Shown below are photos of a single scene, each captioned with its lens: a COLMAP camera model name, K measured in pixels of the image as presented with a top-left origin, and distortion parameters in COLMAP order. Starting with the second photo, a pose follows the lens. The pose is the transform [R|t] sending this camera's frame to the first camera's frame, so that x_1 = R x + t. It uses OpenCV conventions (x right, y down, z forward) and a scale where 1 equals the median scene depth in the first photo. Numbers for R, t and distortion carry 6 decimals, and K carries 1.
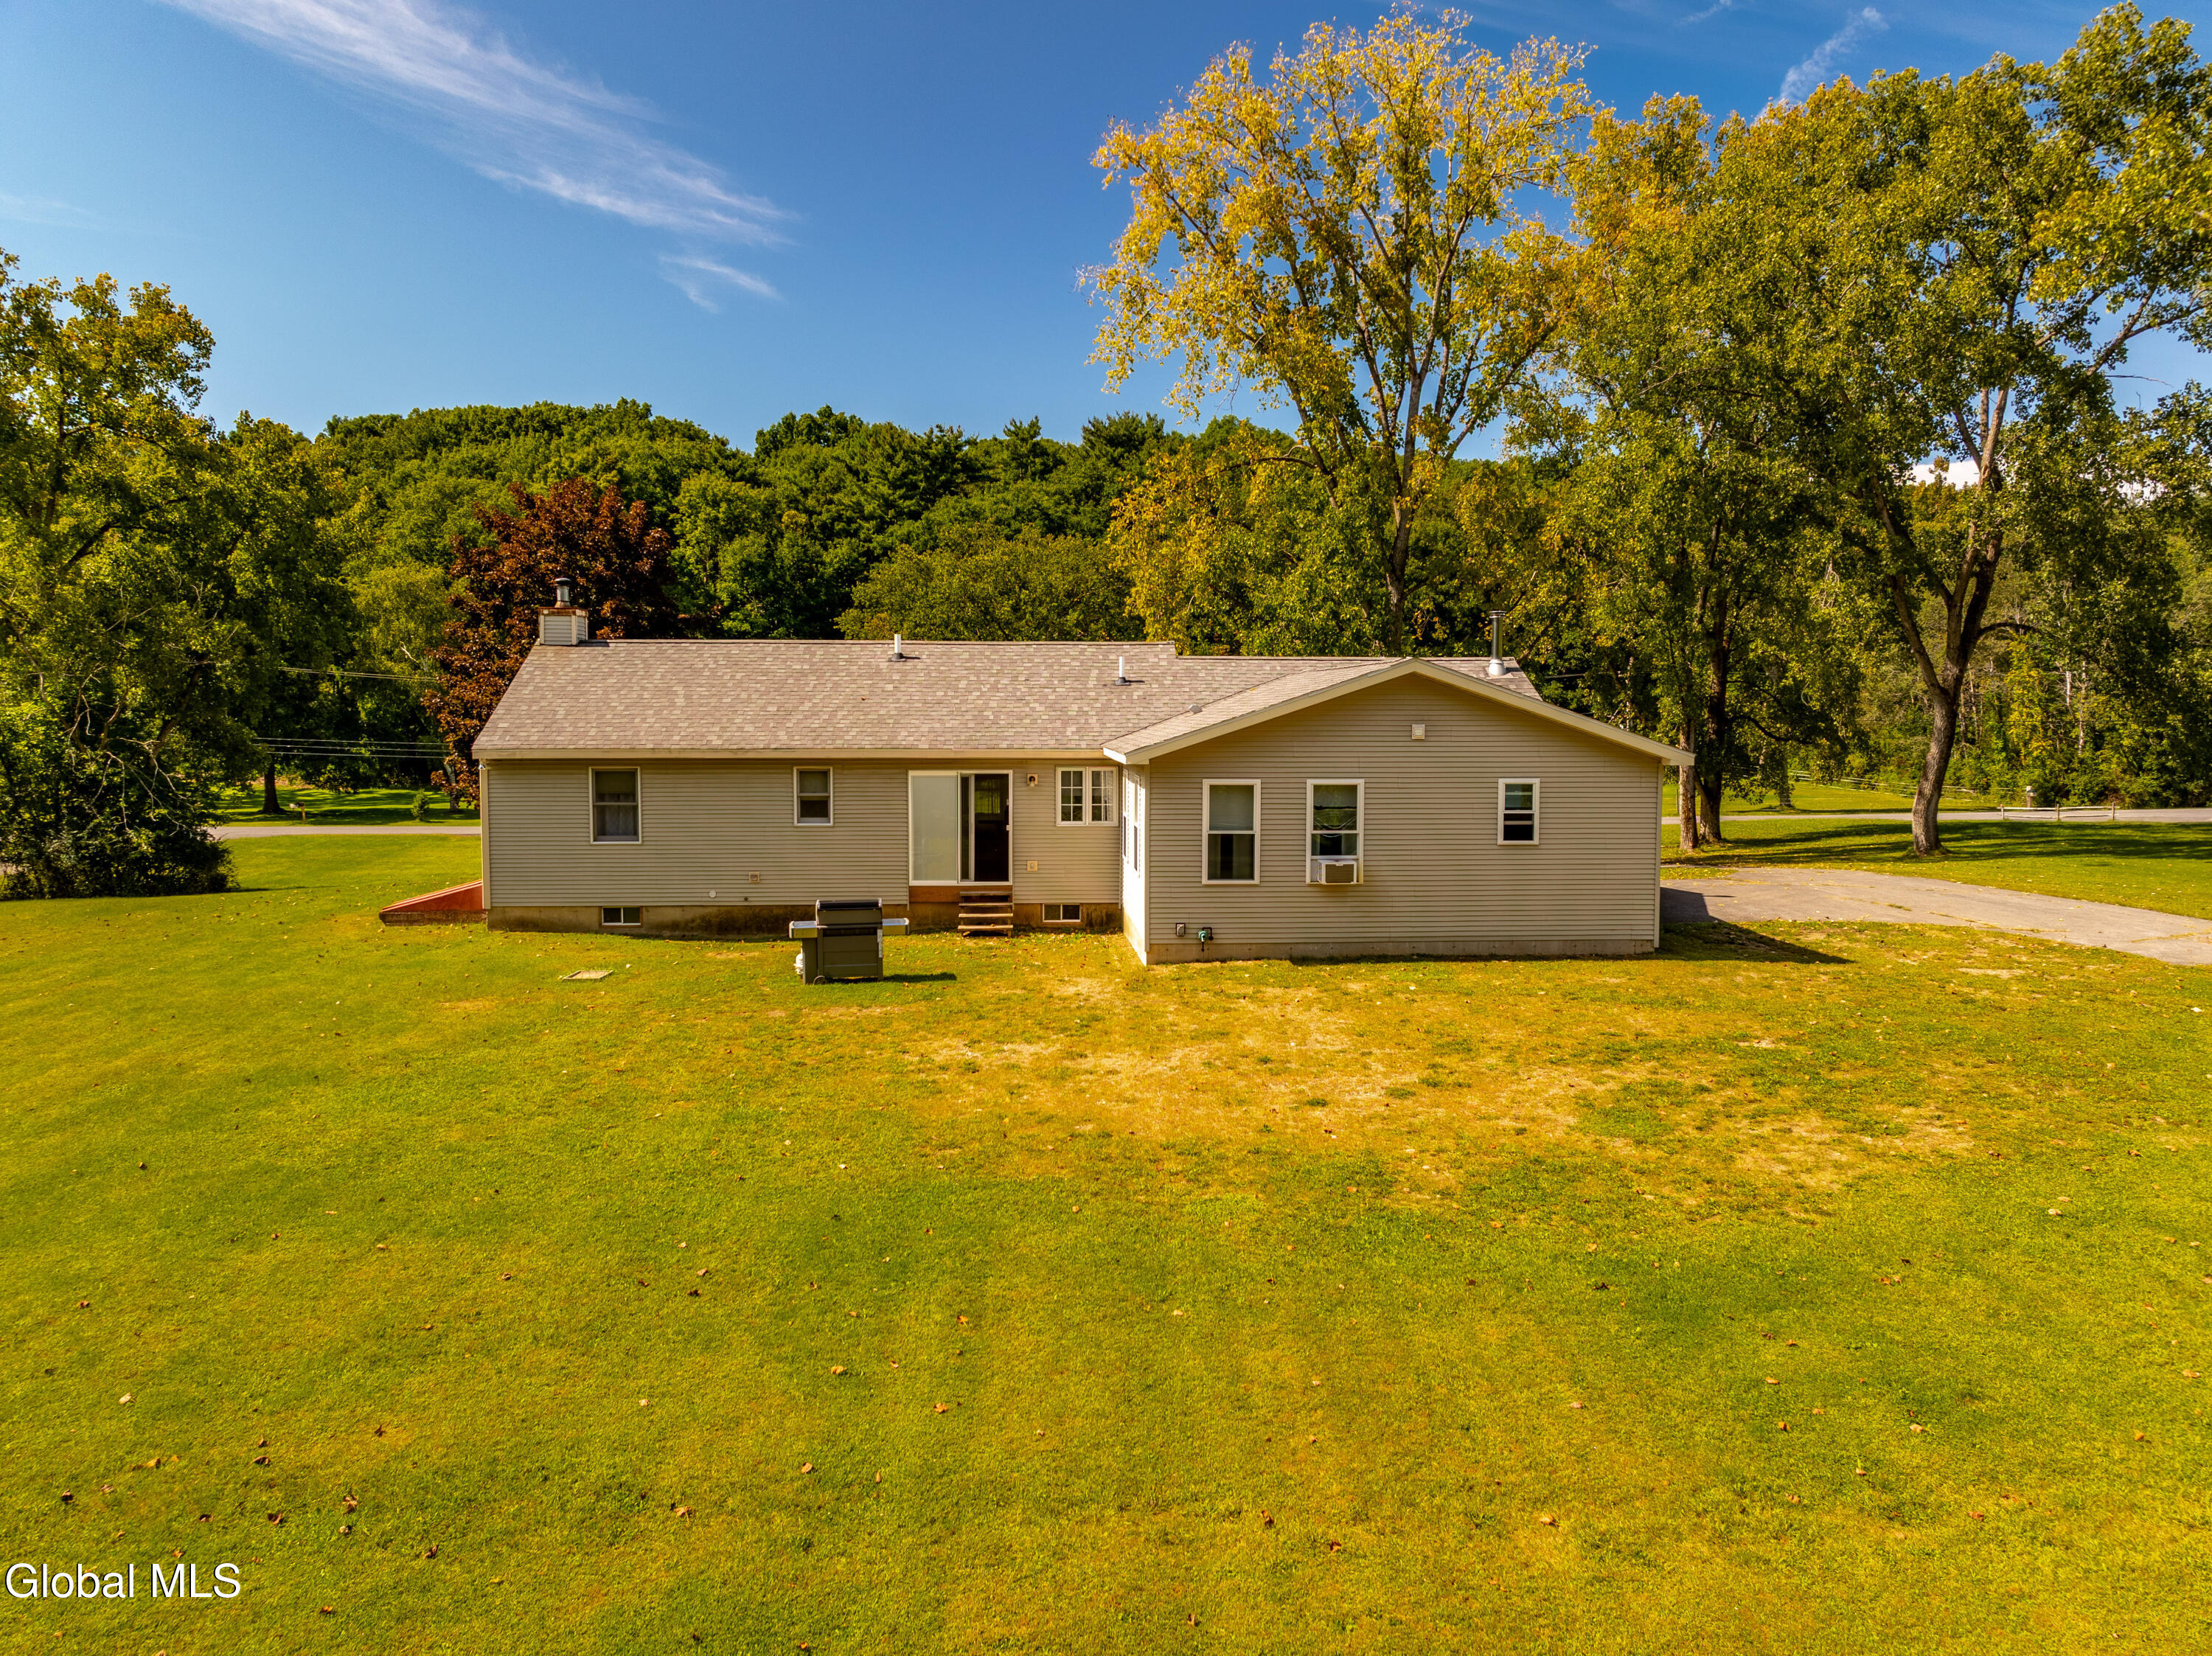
lens RADIAL K [[1445.6, 0, 1106.0], [0, 1445.6, 828.0], [0, 0, 1]] dist [-0.030256, 0.002170]
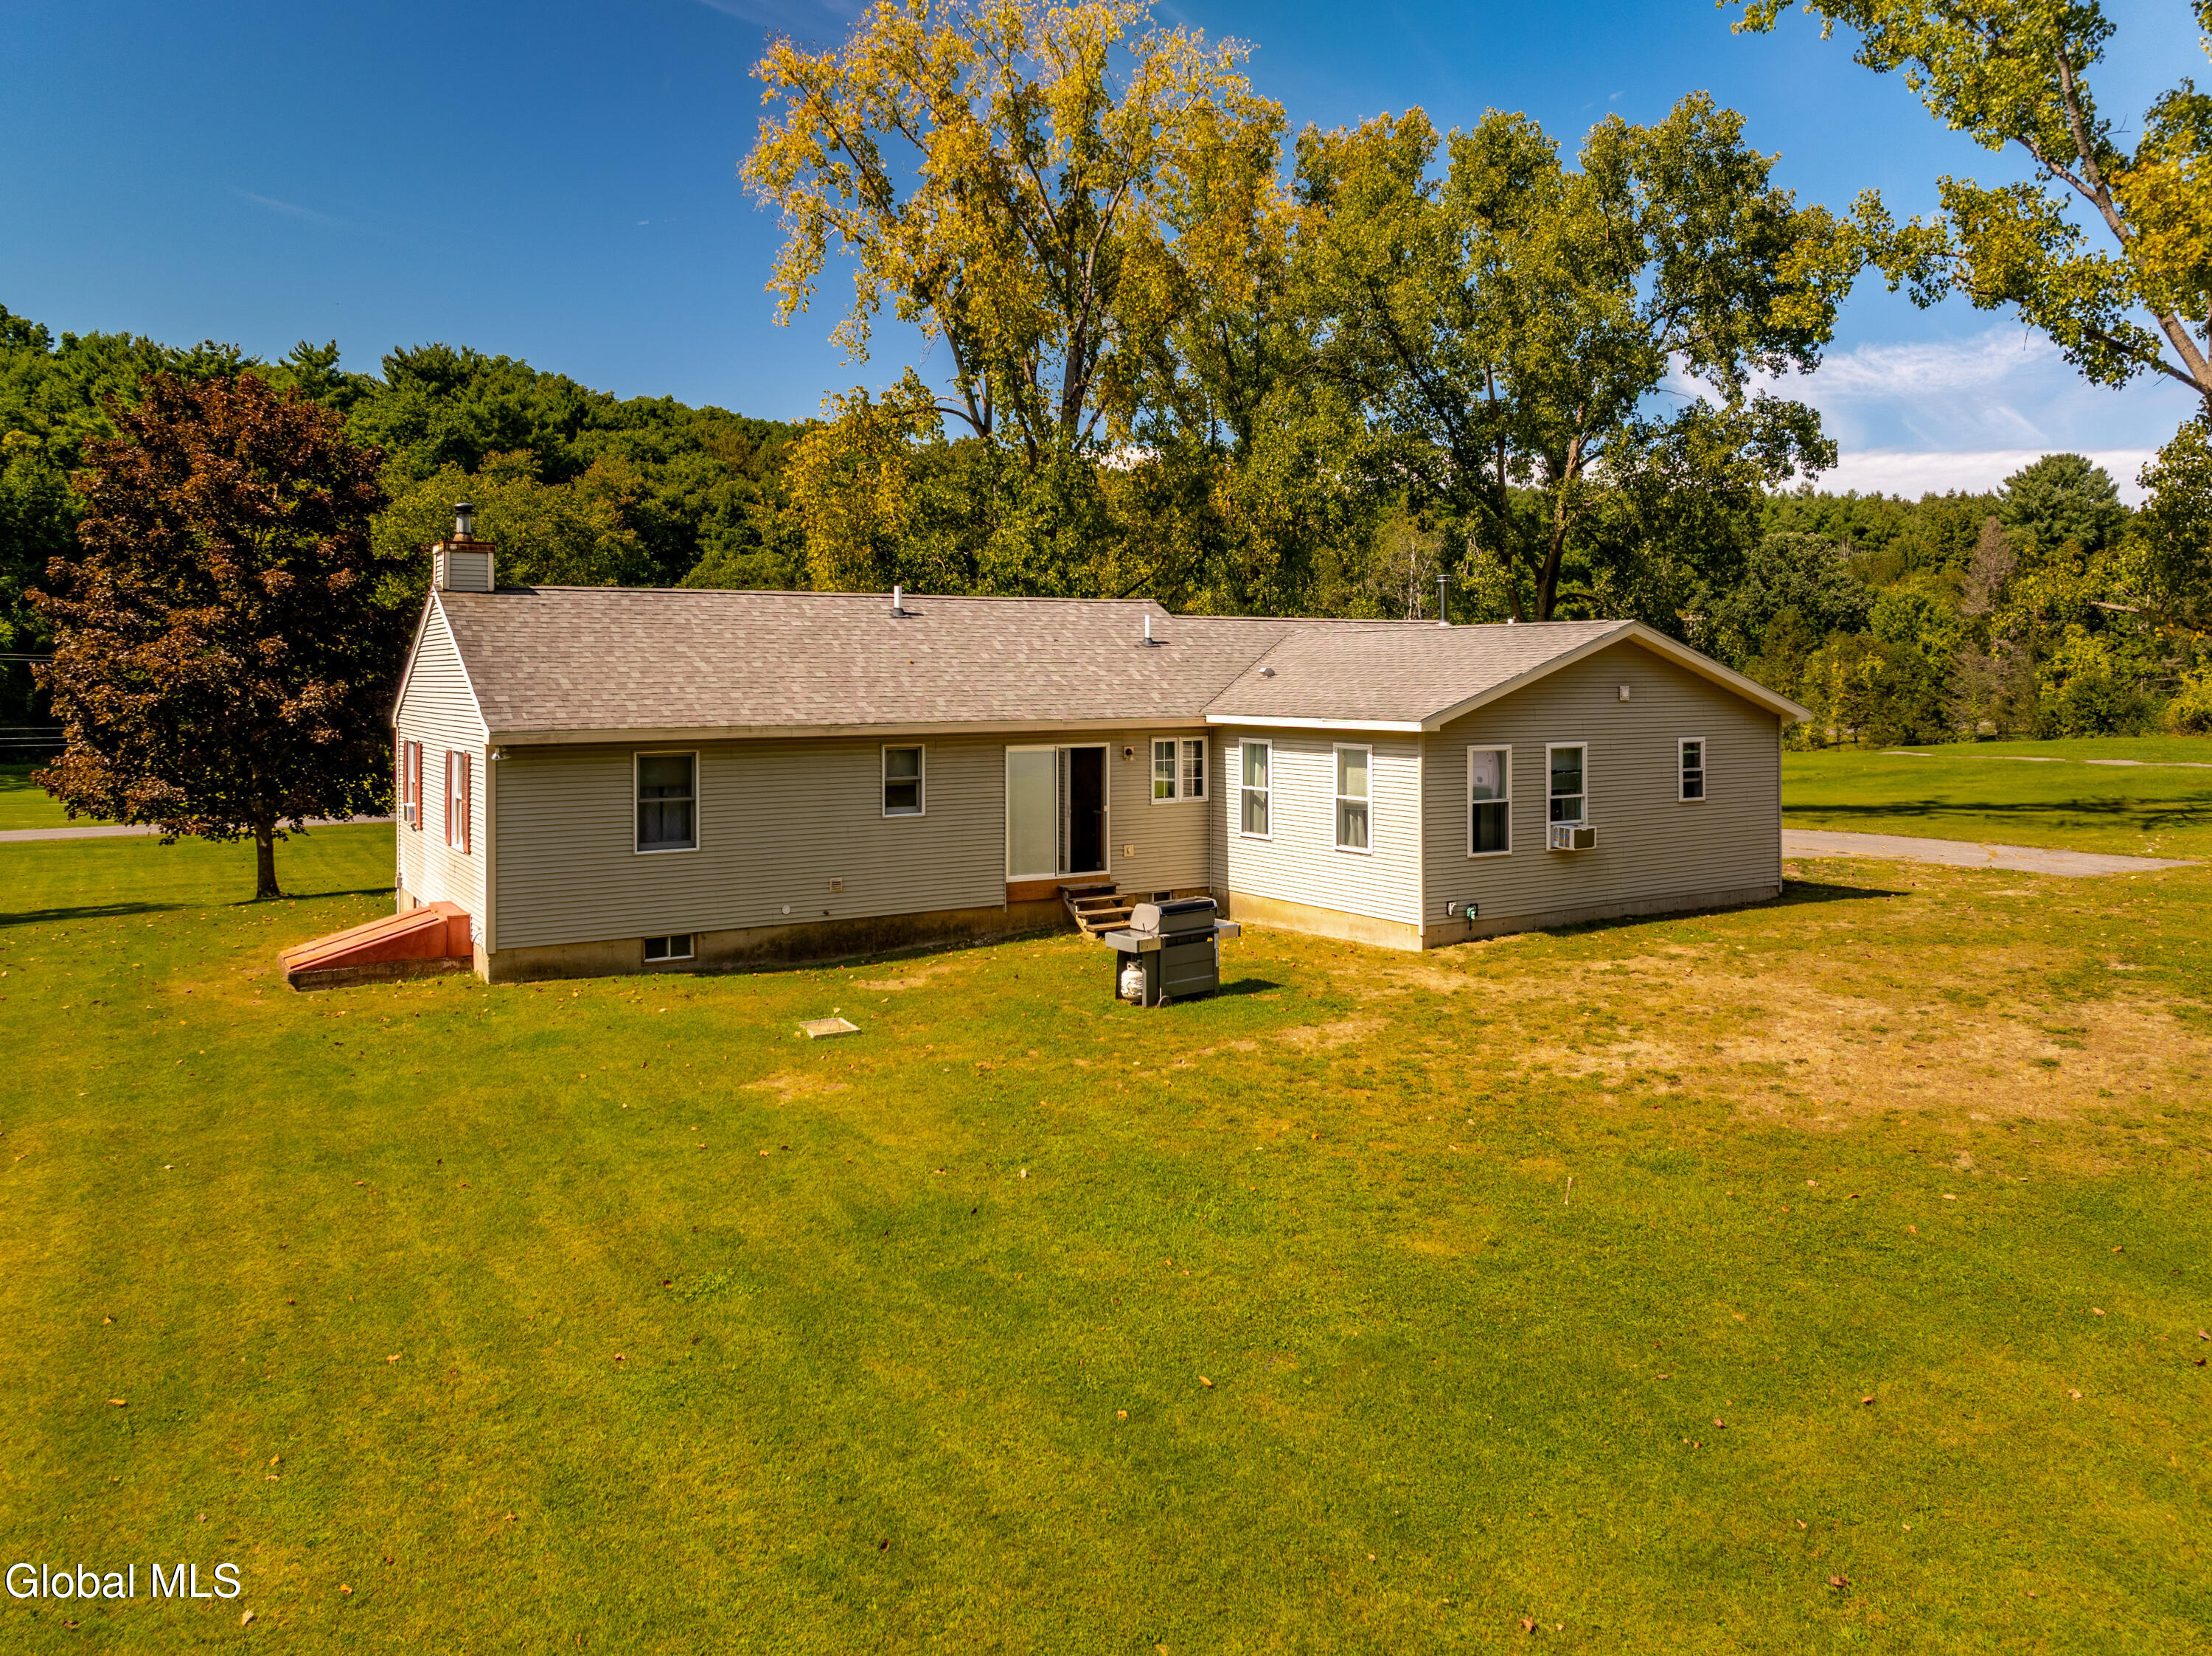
lens RADIAL K [[1500.8, 0, 1118.3], [0, 1500.8, 687.4], [0, 0, 1]] dist [-0.029509, -0.003366]
pose [[0.899745, -0.009956, 0.436302, -0.460124], [0.041562, 0.997151, -0.062954, -0.016068], [-0.434432, 0.074776, 0.897595, 0.176601]]
